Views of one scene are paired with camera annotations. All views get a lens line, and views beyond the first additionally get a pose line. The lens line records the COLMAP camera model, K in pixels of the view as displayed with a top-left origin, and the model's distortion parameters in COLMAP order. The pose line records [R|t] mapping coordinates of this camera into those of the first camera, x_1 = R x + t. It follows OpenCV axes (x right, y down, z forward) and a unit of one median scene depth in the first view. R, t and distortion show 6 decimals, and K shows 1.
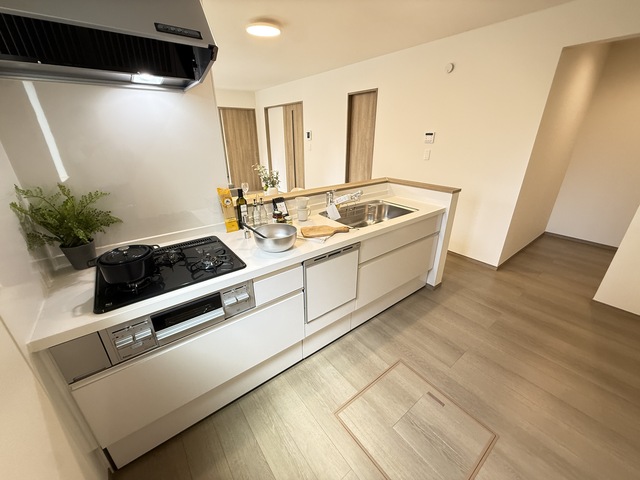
lens RADIAL K [[255.6, 0, 320.5], [0, 255.6, 238.5], [0, 0, 1]] dist [-0.000309, 0.000004]
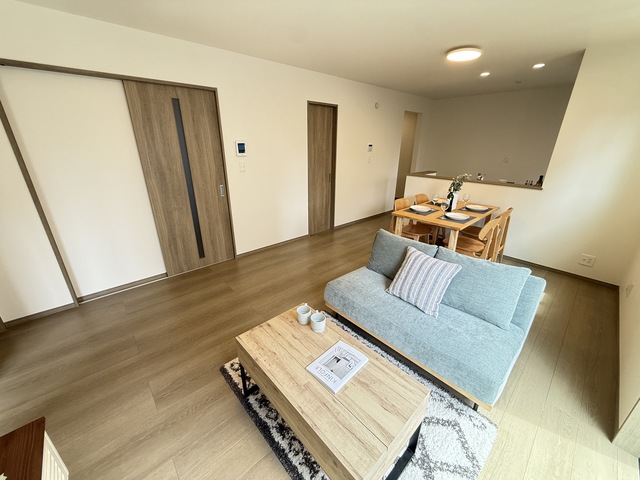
lens RADIAL K [[255.6, 0, 320.5], [0, 255.6, 238.5], [0, 0, 1]] dist [-0.000309, 0.000004]
pose [[-0.079812, -0.342625, 0.936076, -0.852770], [0.385270, 0.855492, 0.345978, -0.427412], [-0.919346, 0.388255, 0.063725, 1.037965]]
